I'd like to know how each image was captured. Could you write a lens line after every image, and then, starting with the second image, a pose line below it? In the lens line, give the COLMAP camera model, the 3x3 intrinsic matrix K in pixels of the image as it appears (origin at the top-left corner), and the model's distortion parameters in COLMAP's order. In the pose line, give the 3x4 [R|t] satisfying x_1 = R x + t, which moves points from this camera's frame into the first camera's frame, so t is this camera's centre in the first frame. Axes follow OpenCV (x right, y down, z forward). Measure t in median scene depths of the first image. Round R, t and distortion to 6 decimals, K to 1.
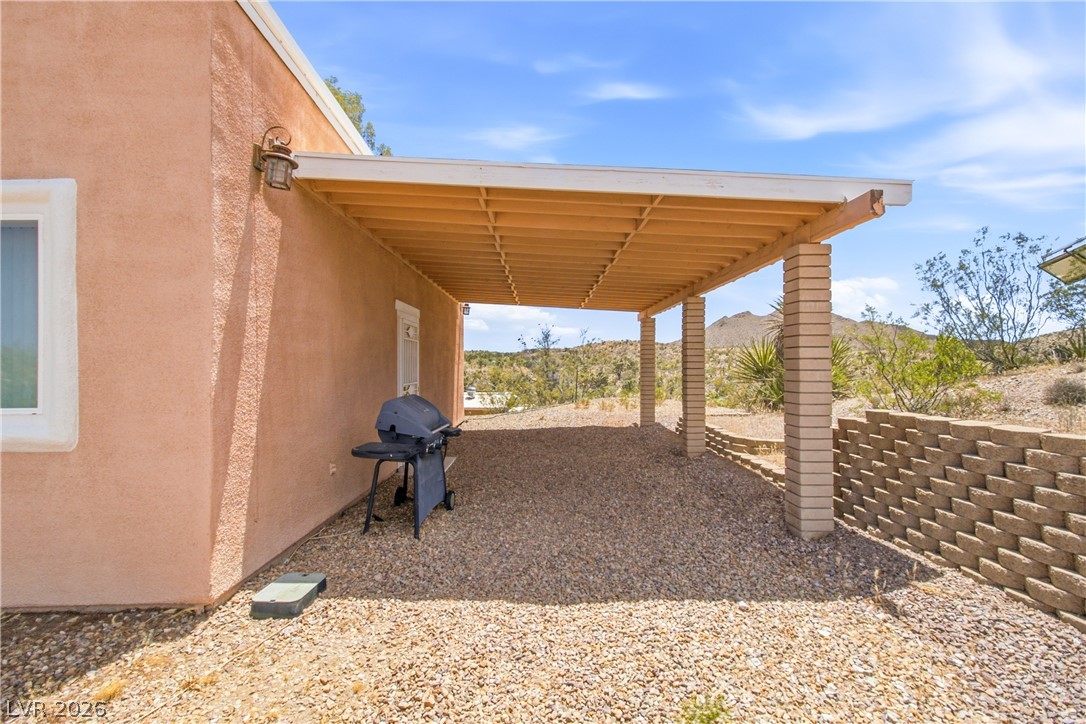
lens RADIAL K [[601.6, 0, 545.9], [0, 601.6, 366.9], [0, 0, 1]] dist [0.017139, 0.001658]
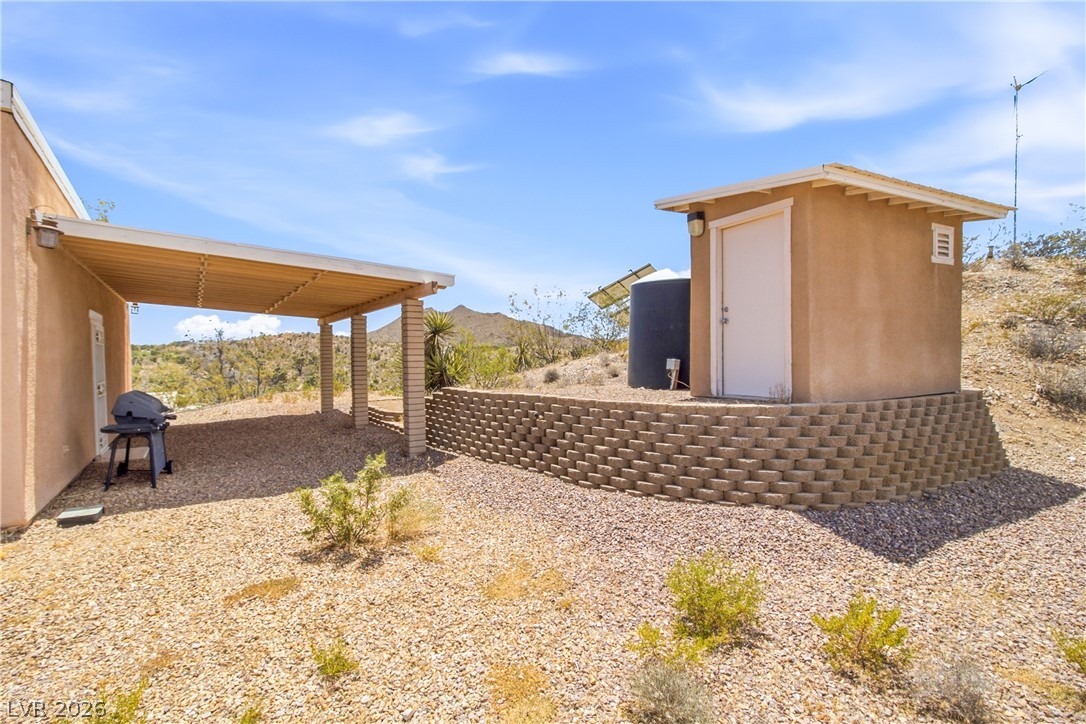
lens RADIAL K [[601.6, 0, 545.9], [0, 601.6, 366.9], [0, 0, 1]] dist [0.017139, 0.001658]
pose [[0.873295, -0.017262, 0.486886, -0.060795], [0.012299, 0.999835, 0.013388, -0.008814], [-0.487036, -0.005704, 0.873363, -0.450776]]
